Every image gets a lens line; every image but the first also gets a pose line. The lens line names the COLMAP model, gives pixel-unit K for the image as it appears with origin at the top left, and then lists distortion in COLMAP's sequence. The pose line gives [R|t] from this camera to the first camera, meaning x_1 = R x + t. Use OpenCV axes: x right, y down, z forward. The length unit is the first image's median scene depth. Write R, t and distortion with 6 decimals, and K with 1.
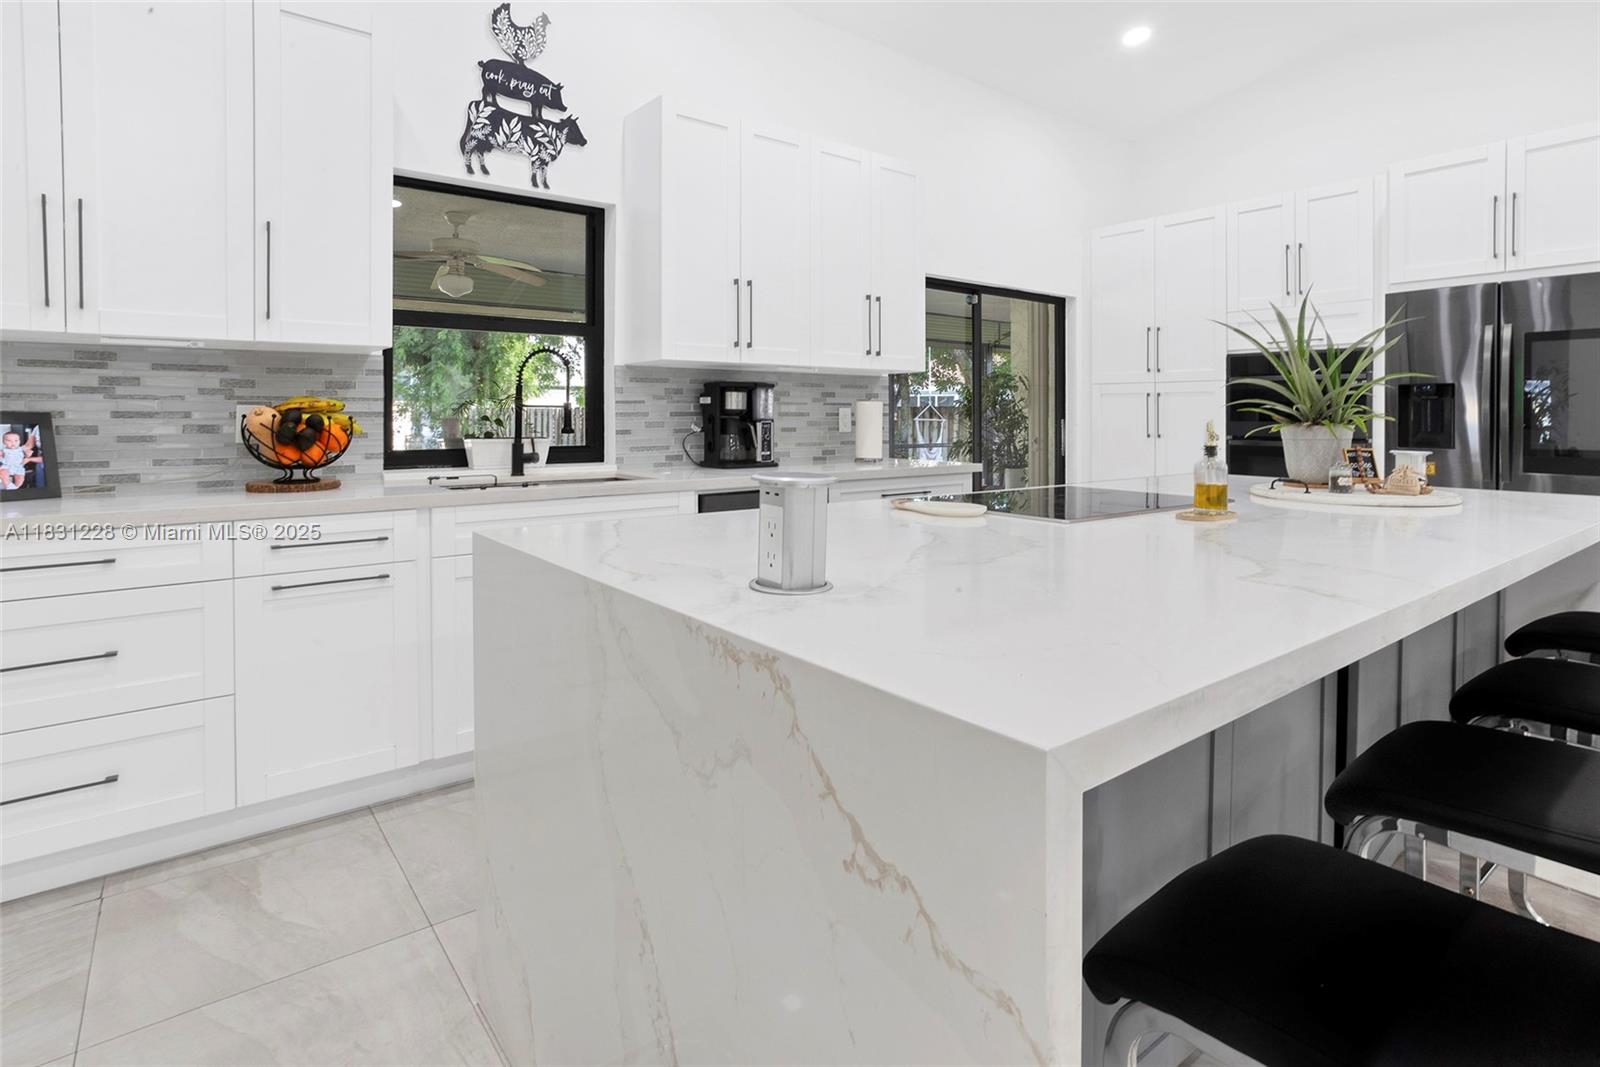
lens RADIAL K [[812.9, 0, 809.3], [0, 812.9, 422.4], [0, 0, 1]] dist [-0.018491, -0.000012]
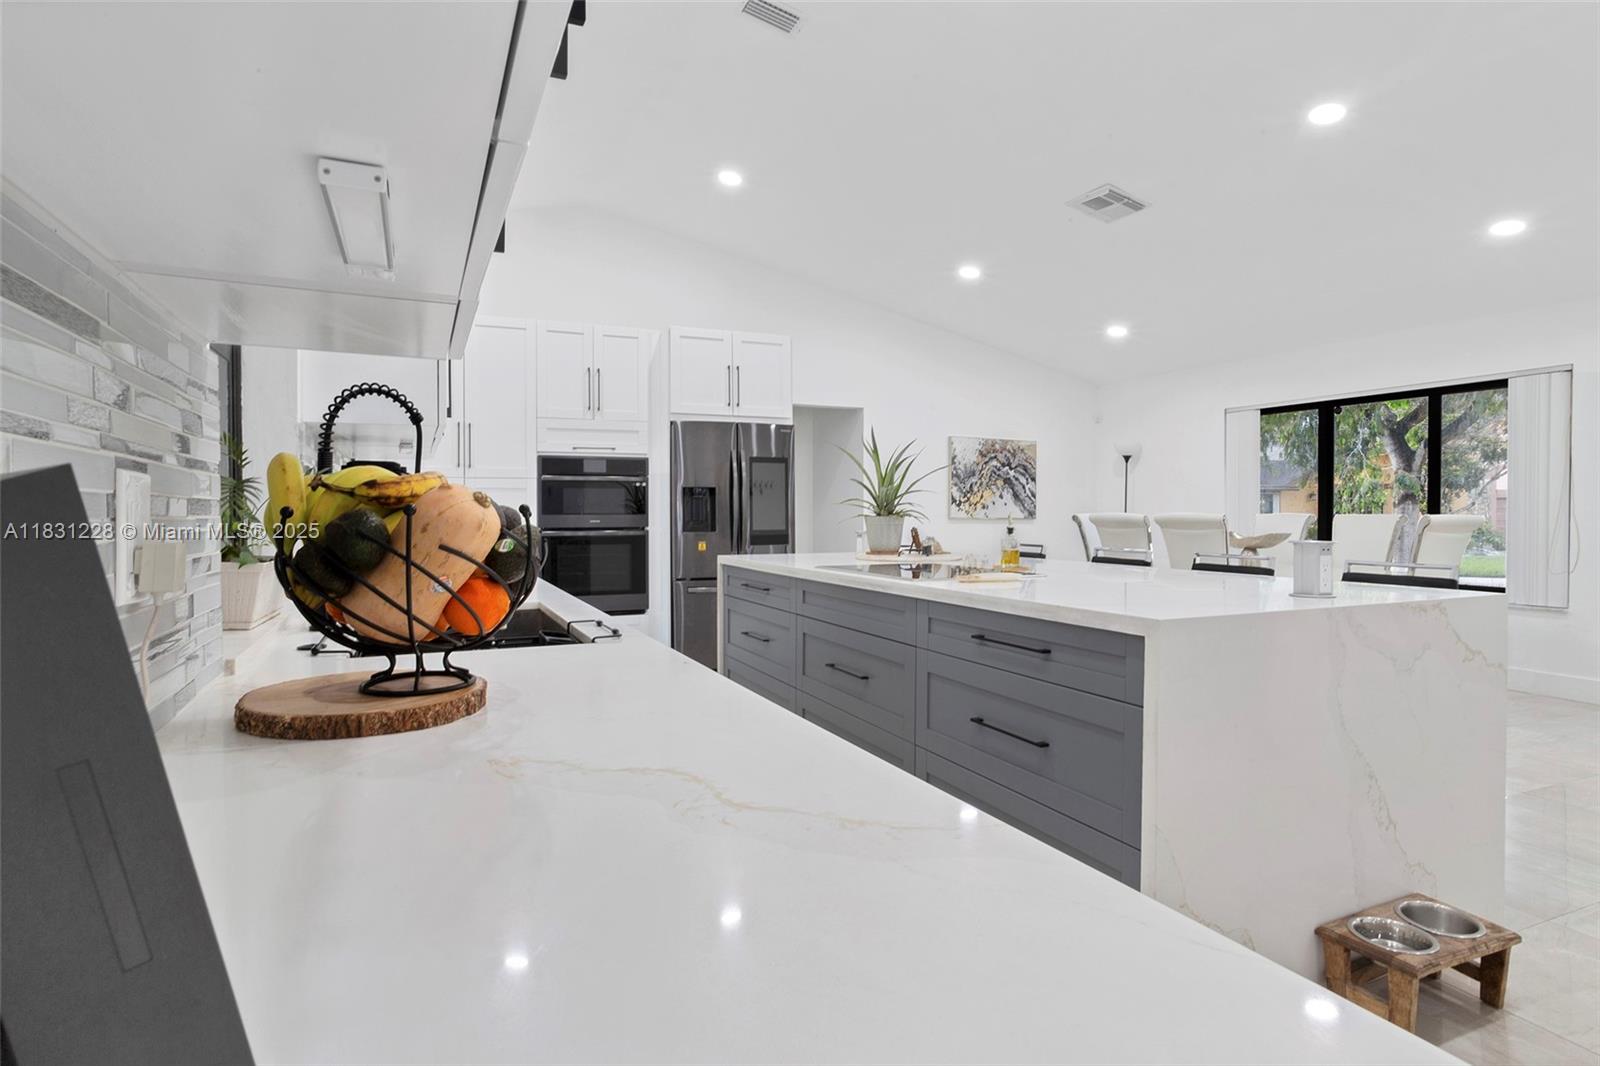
lens RADIAL K [[839.6, 0, 796.7], [0, 839.6, 528.5], [0, 0, 1]] dist [-0.077426, 0.059767]
pose [[0.248765, -0.019708, 0.968363, -0.967193], [0.008934, 0.999797, 0.018053, -0.004638], [-0.968523, 0.004160, 0.248891, 0.730926]]
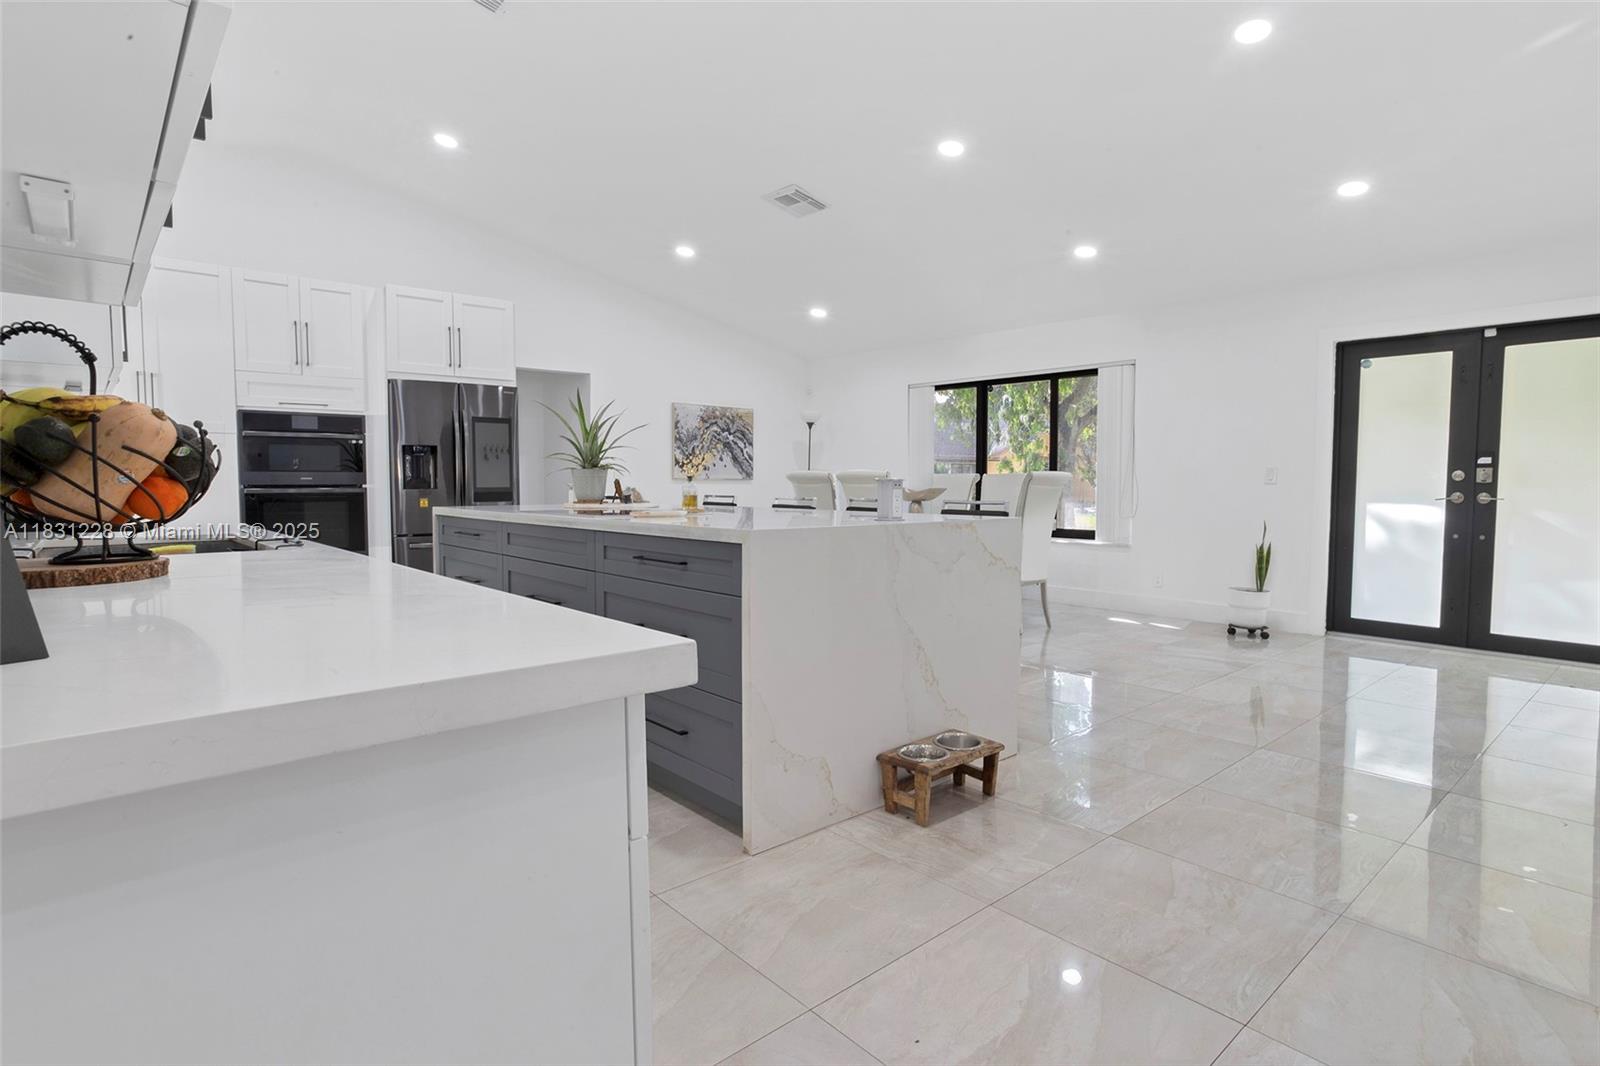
lens RADIAL K [[820.4, 0, 801.4], [0, 820.4, 527.2], [0, 0, 1]] dist [-0.050868, 0.032154]
pose [[-0.047718, -0.056317, 0.997272, -1.141867], [0.007290, 0.998363, 0.056728, 0.029894], [-0.998834, 0.009977, -0.047230, 0.601305]]
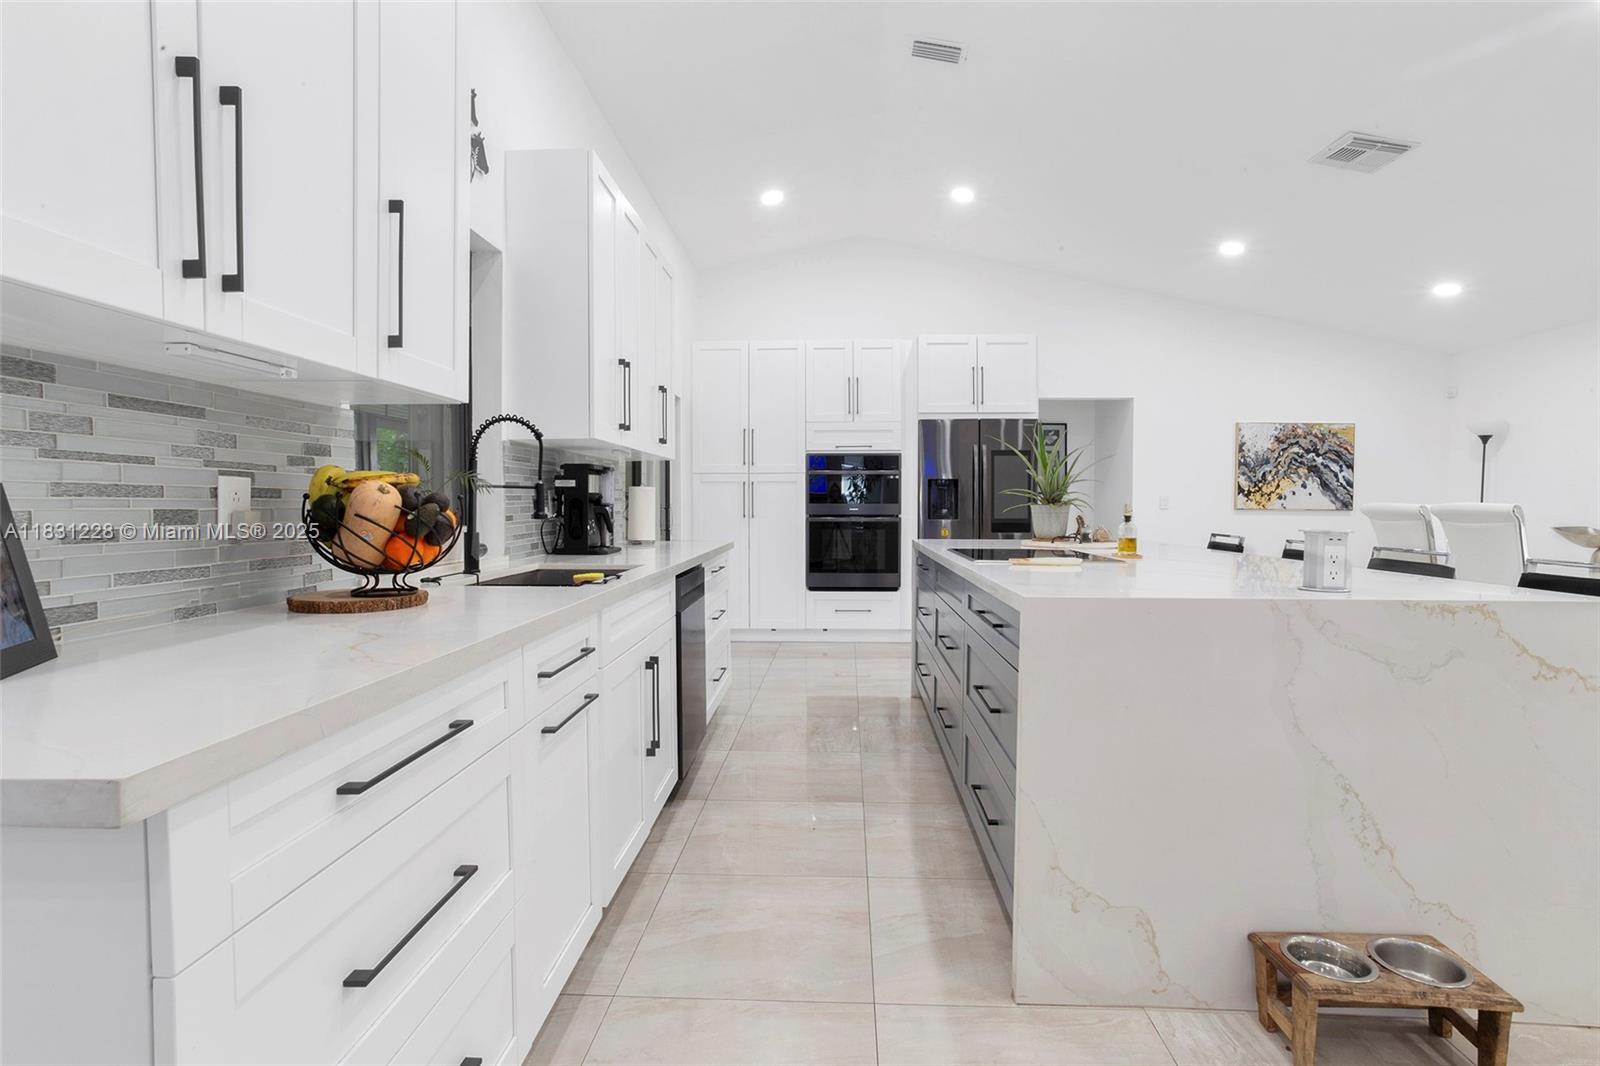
lens RADIAL K [[789.2, 0, 792.7], [0, 789.2, 525.7], [0, 0, 1]] dist [-0.050085, 0.033576]
pose [[0.663943, -0.020886, 0.747492, -0.895167], [0.005254, 0.999715, 0.023267, 0.004142], [-0.747765, -0.011521, 0.663863, 0.312861]]
